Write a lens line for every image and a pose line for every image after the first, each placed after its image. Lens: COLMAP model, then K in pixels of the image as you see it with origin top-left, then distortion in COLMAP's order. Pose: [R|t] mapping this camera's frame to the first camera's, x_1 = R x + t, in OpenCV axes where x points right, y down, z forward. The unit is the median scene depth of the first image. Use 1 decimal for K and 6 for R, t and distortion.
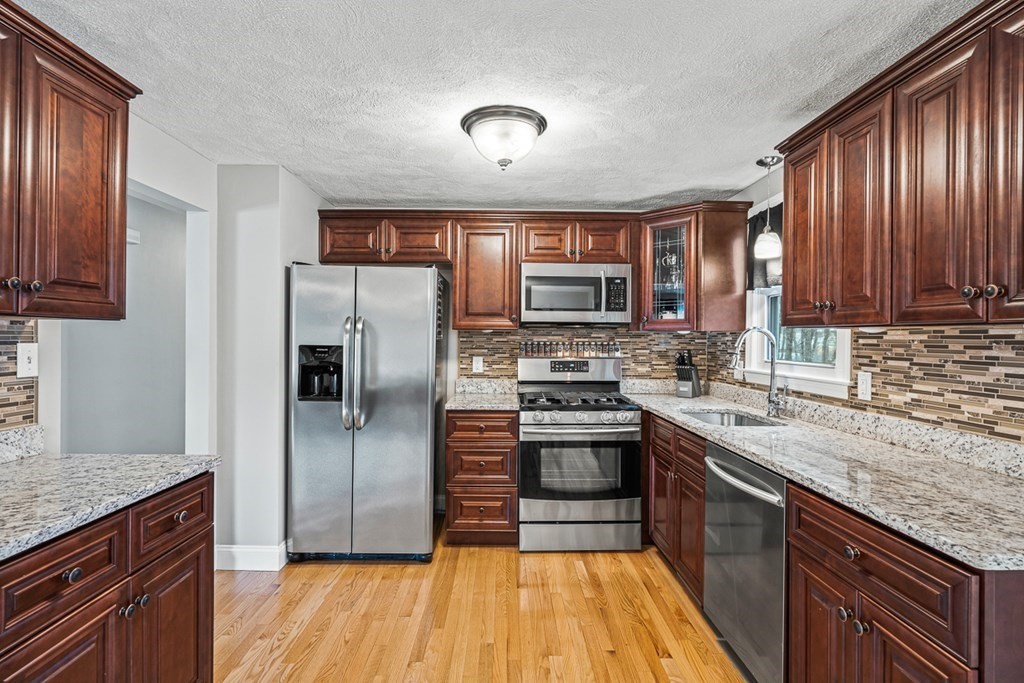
lens RADIAL K [[468.6, 0, 516.0], [0, 468.6, 340.7], [0, 0, 1]] dist [-0.000408, -0.000029]
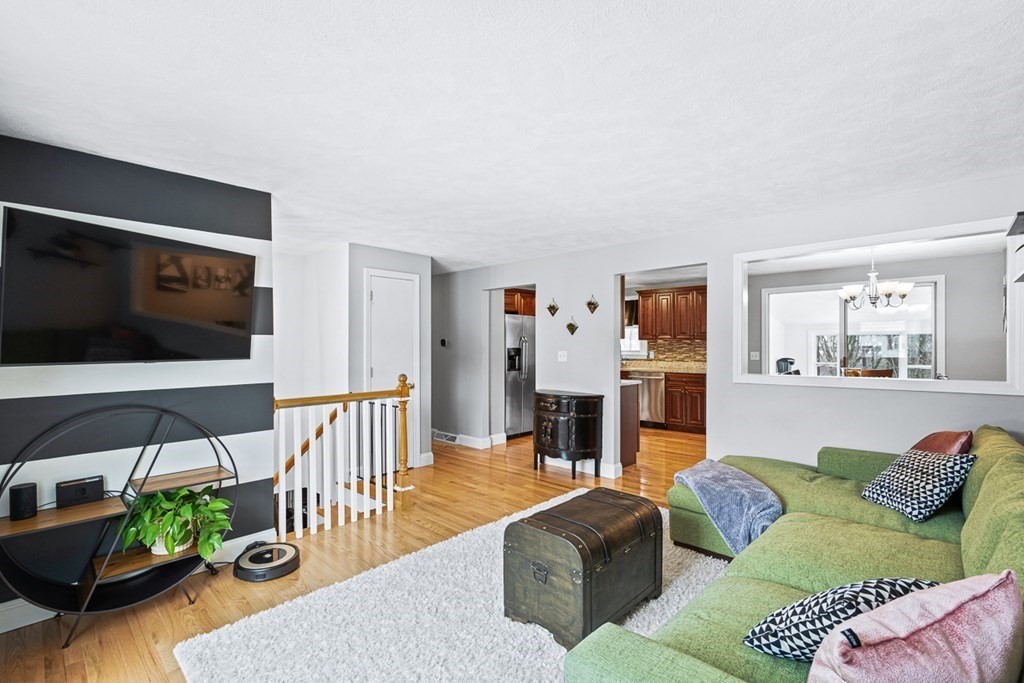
lens RADIAL K [[468.6, 0, 509.7], [0, 468.6, 343.6], [0, 0, 1]] dist [-0.000408, -0.000029]
pose [[0.684855, -0.005452, 0.728659, -3.034659], [0.008965, 0.999959, -0.000944, -0.005324], [-0.728624, 0.007179, 0.684876, -0.850230]]
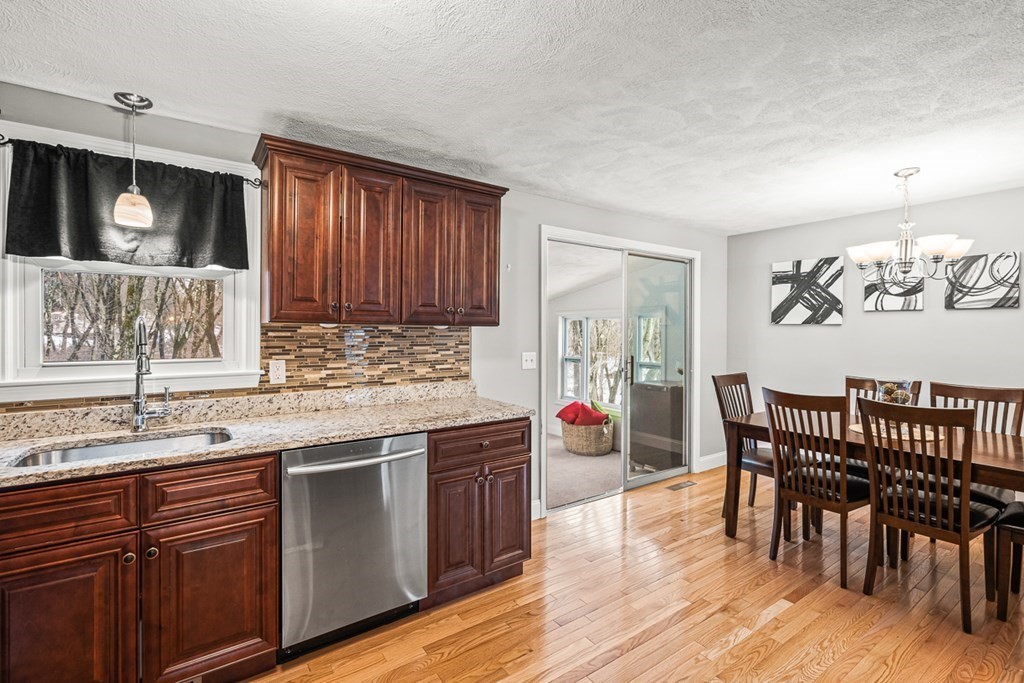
lens RADIAL K [[468.6, 0, 516.9], [0, 468.6, 335.6], [0, 0, 1]] dist [-0.000408, -0.000029]
pose [[-0.575893, 0.002486, 0.817521, -0.585441], [0.007220, 0.999972, 0.002045, 0.007247], [-0.817493, 0.007080, -0.575895, 1.226943]]
